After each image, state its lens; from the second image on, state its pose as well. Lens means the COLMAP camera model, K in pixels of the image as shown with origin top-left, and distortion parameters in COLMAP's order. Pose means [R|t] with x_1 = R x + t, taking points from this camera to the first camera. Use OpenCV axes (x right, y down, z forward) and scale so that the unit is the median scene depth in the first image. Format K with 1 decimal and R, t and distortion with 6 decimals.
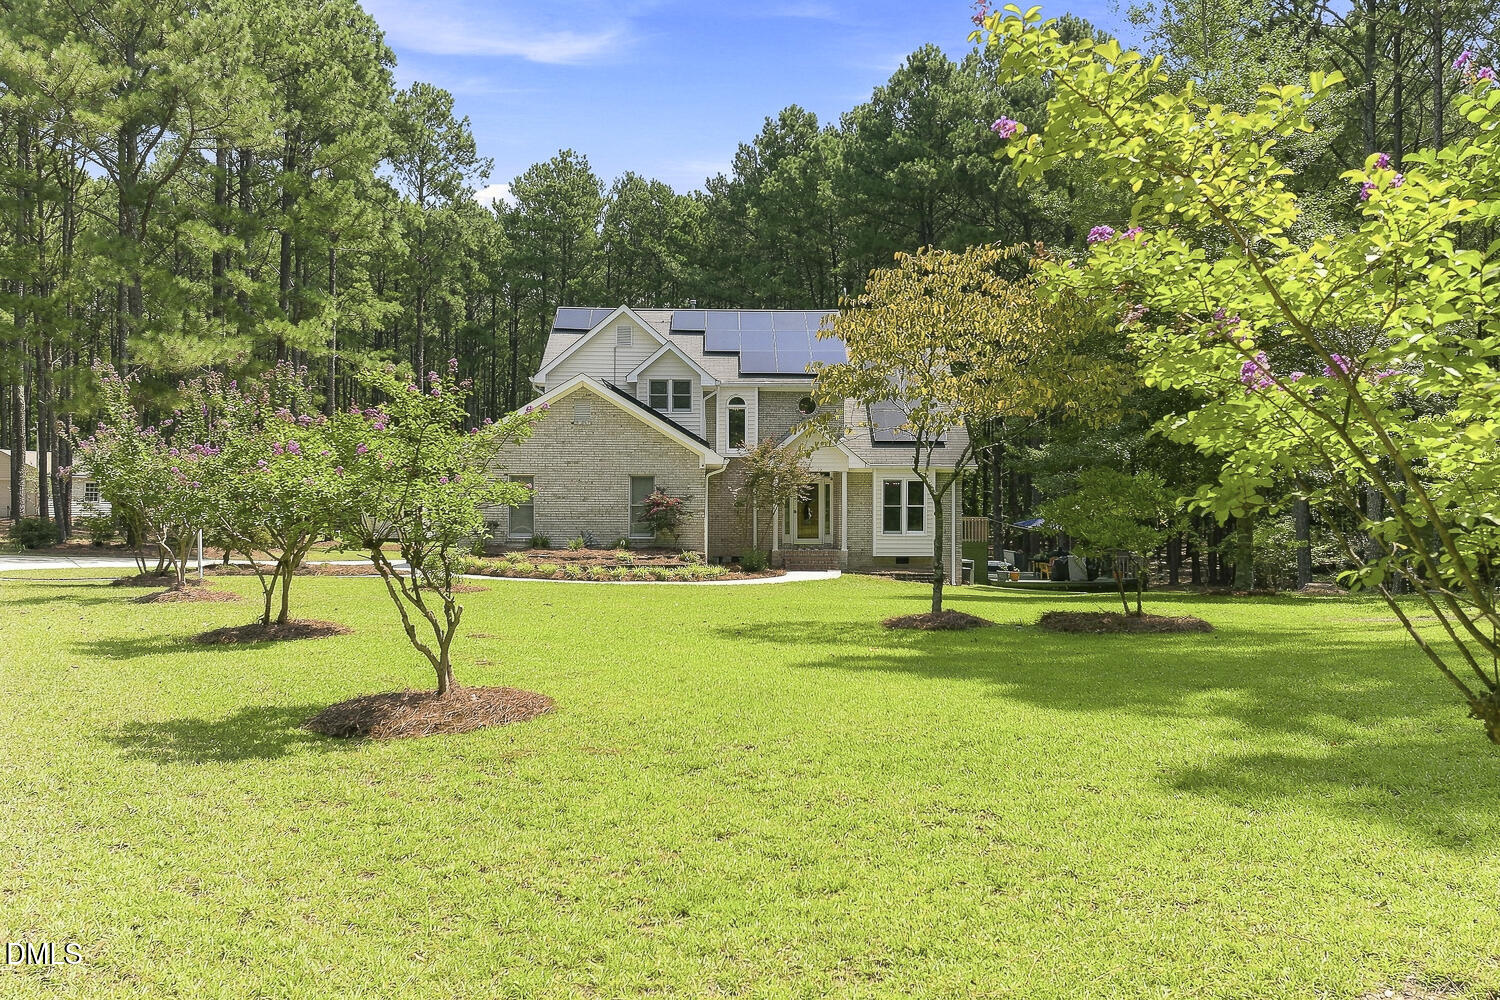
lens RADIAL K [[1232.8, 0, 748.3], [0, 1232.8, 493.1], [0, 0, 1]] dist [0.003176, -0.014310]
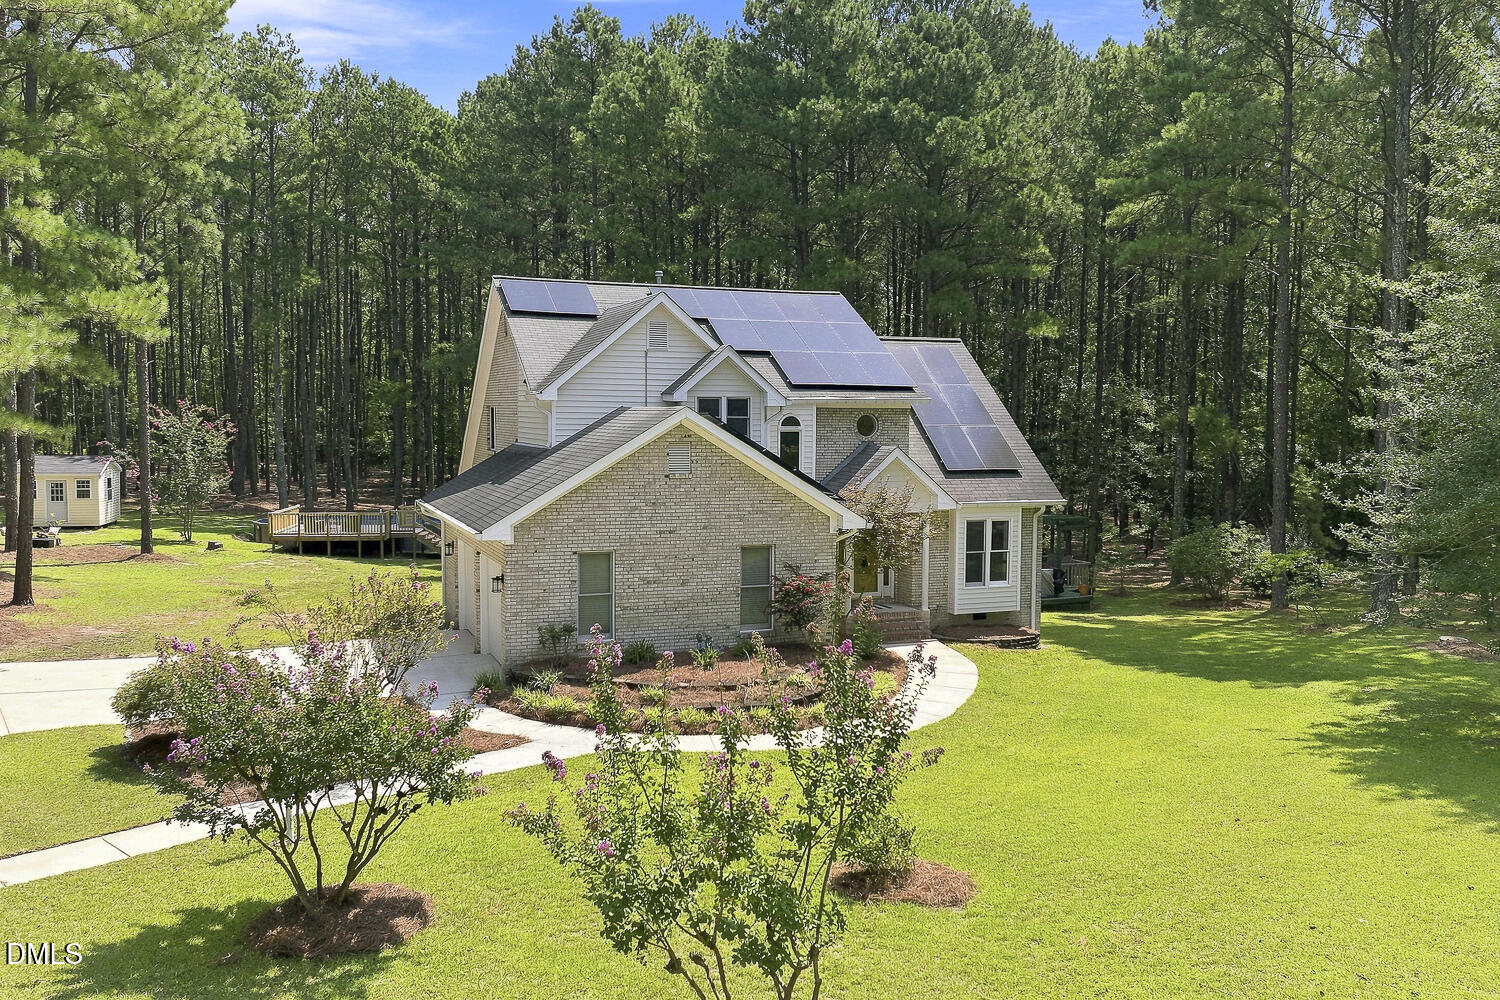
lens RADIAL K [[1232.8, 0, 759.0], [0, 1232.8, 498.0], [0, 0, 1]] dist [0.003176, -0.014310]
pose [[0.938242, -0.022192, 0.345266, -0.278538], [-0.005093, 0.996947, 0.077920, -0.082258], [-0.345941, -0.074866, 0.935264, 0.269047]]
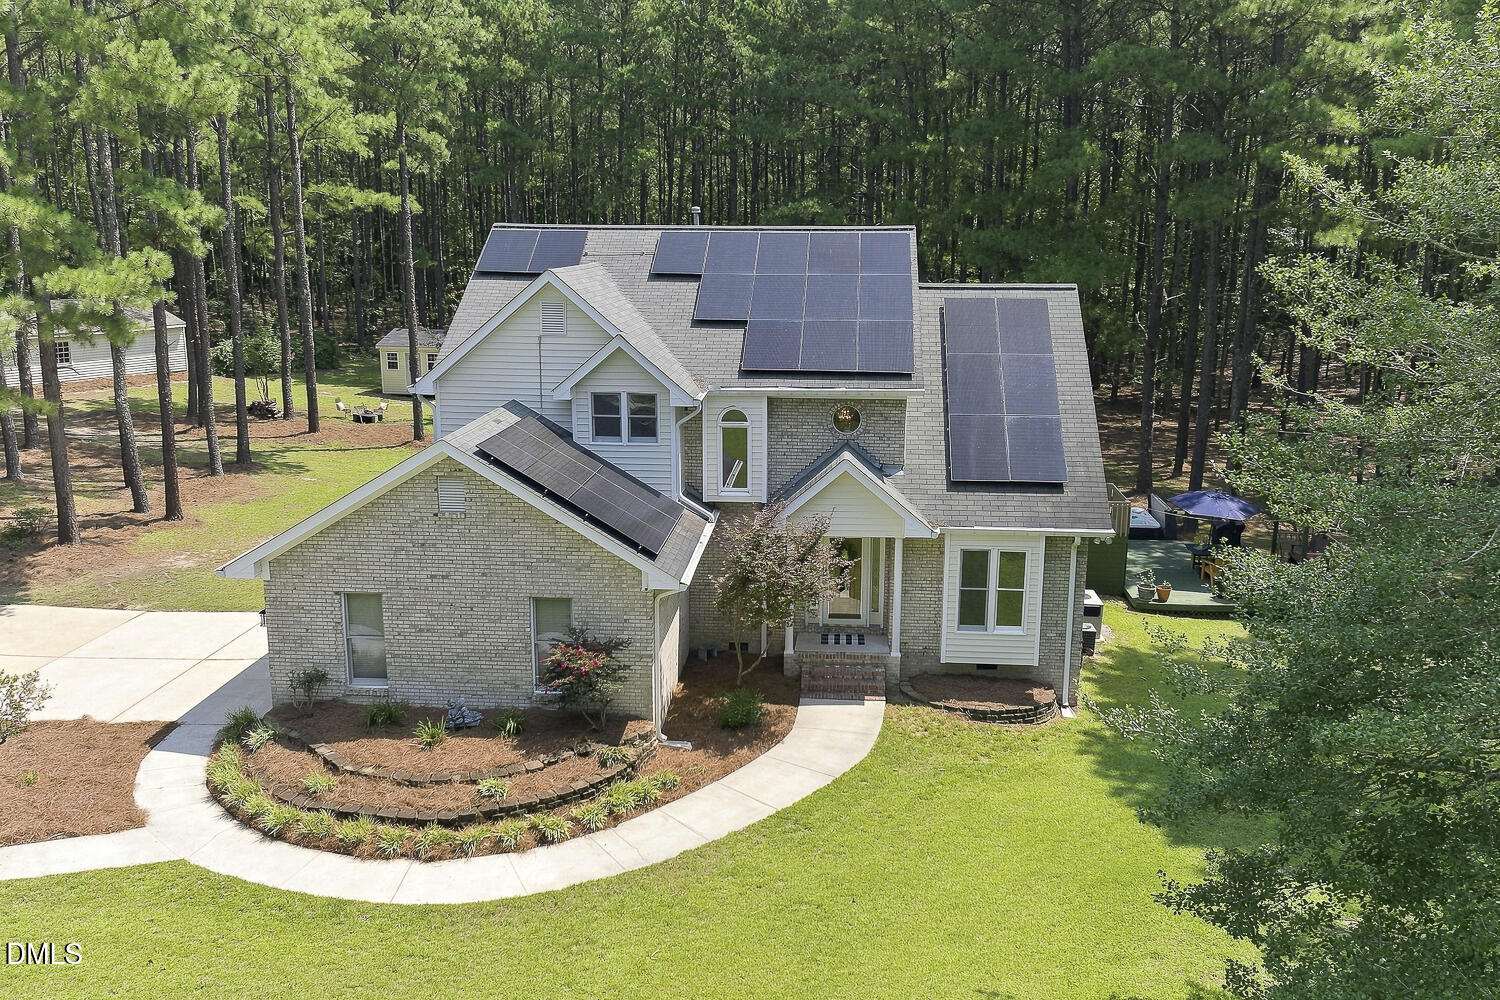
lens RADIAL K [[1232.8, 0, 752.2], [0, 1232.8, 492.7], [0, 0, 1]] dist [0.003176, -0.014310]
pose [[0.994247, 0.022589, -0.104699, 0.063952], [0.001389, 0.974705, 0.223489, -0.168821], [0.107099, -0.222349, 0.969067, 0.354078]]
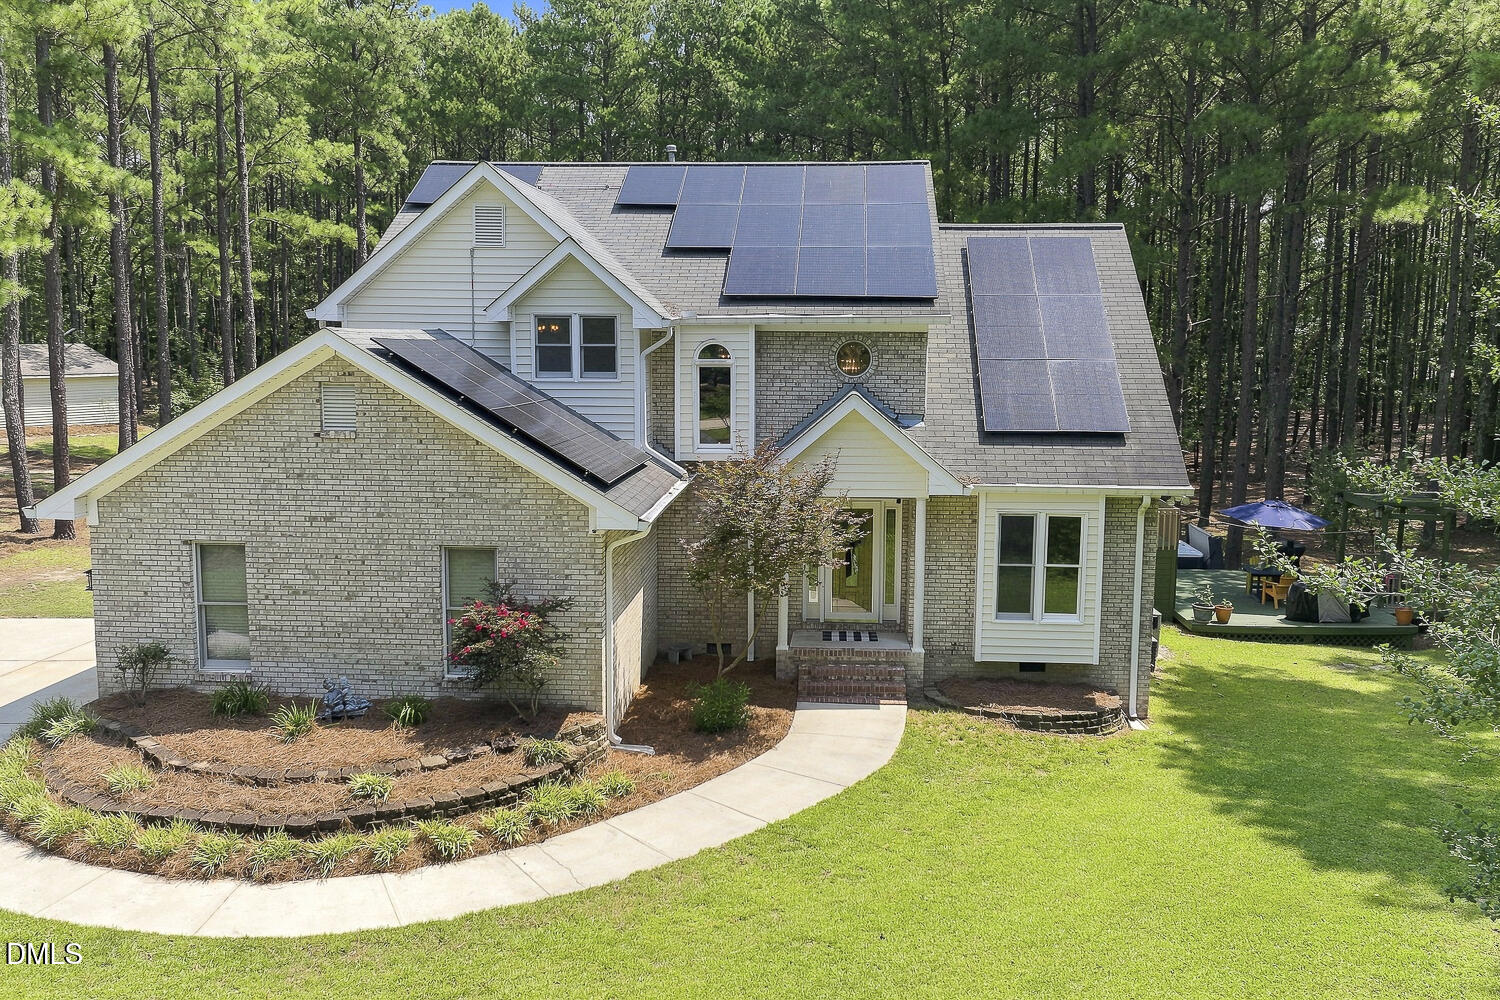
lens RADIAL K [[1232.8, 0, 751.6], [0, 1232.8, 494.4], [0, 0, 1]] dist [0.003176, -0.014310]
pose [[0.995214, 0.014512, -0.096639, 0.053639], [-0.001372, 0.990890, 0.134667, -0.080334], [0.097712, -0.133890, 0.986167, 0.461452]]
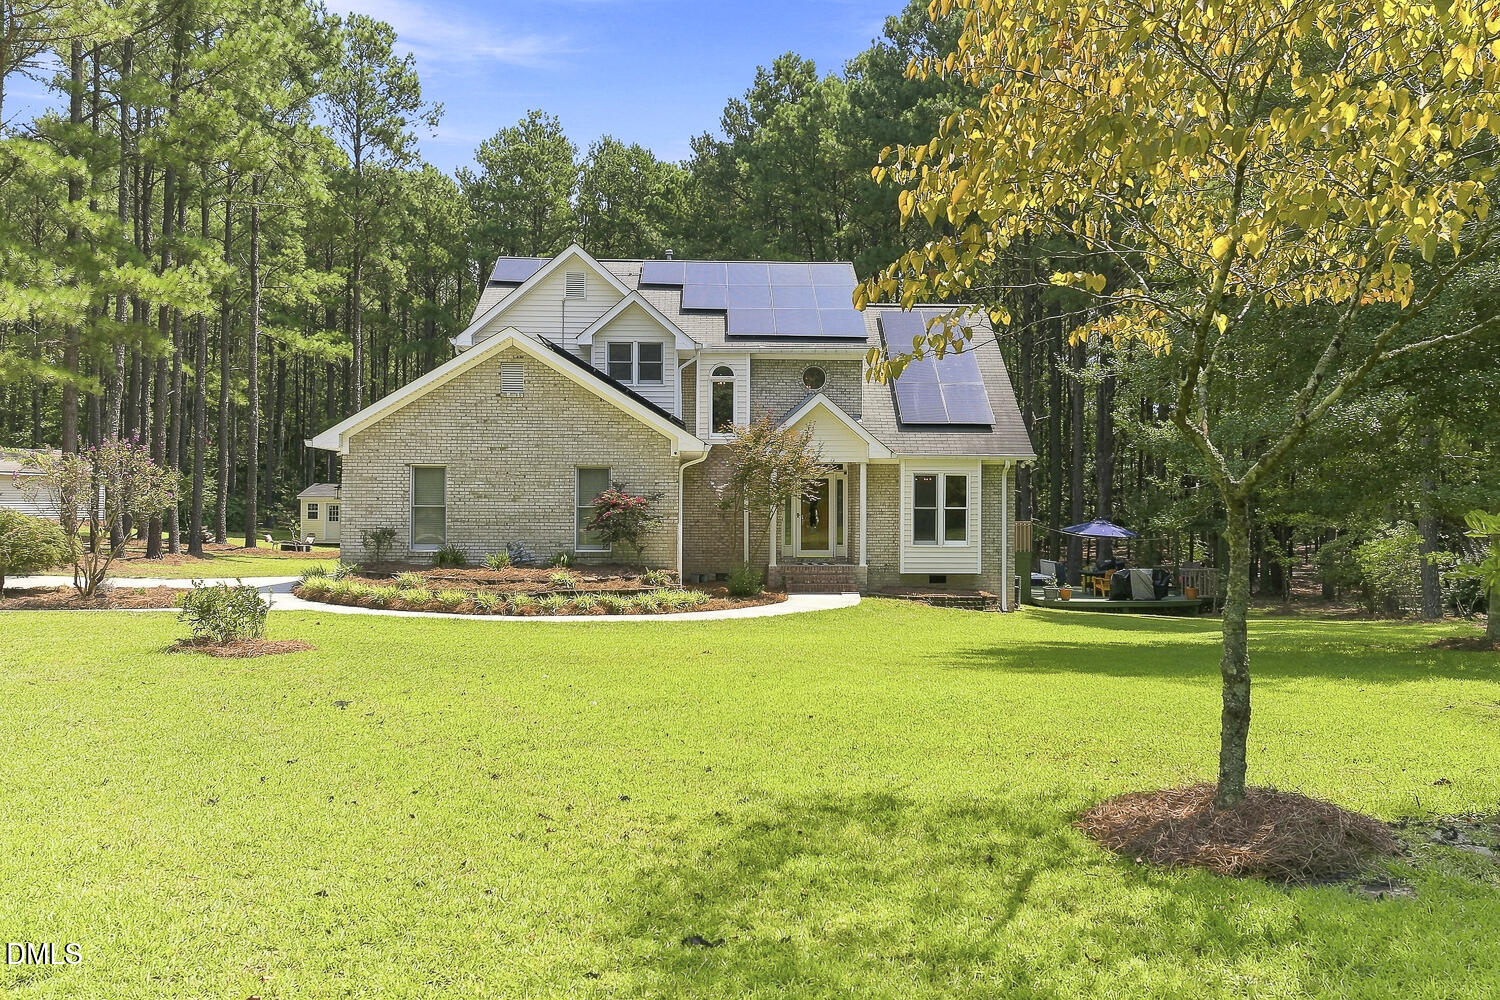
lens RADIAL K [[1232.8, 0, 752.5], [0, 1232.8, 493.5], [0, 0, 1]] dist [0.003176, -0.014310]
pose [[0.999935, 0.001328, 0.011294, 0.000546], [-0.001325, 0.999999, -0.000275, 0.001637], [-0.011294, 0.000260, 0.999936, 0.218566]]
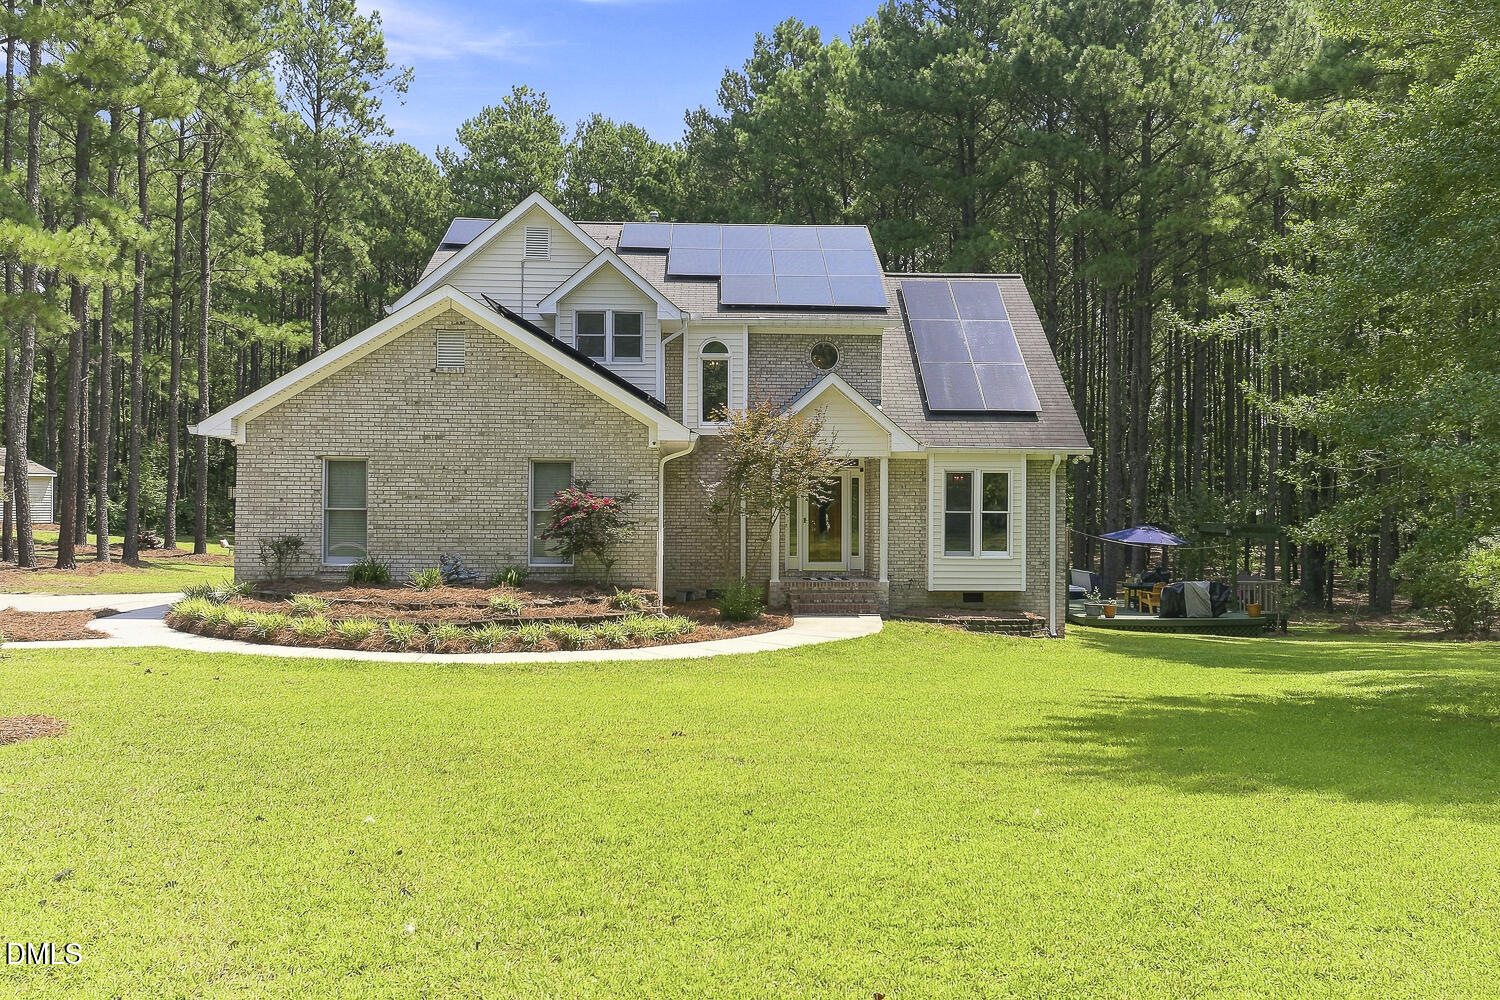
lens RADIAL K [[1232.8, 0, 753.3], [0, 1232.8, 495.0], [0, 0, 1]] dist [0.003176, -0.014310]
pose [[0.999916, 0.002638, 0.012718, 0.002413], [-0.002621, 0.999996, -0.001347, 0.002682], [-0.012722, 0.001313, 0.999918, 0.339887]]
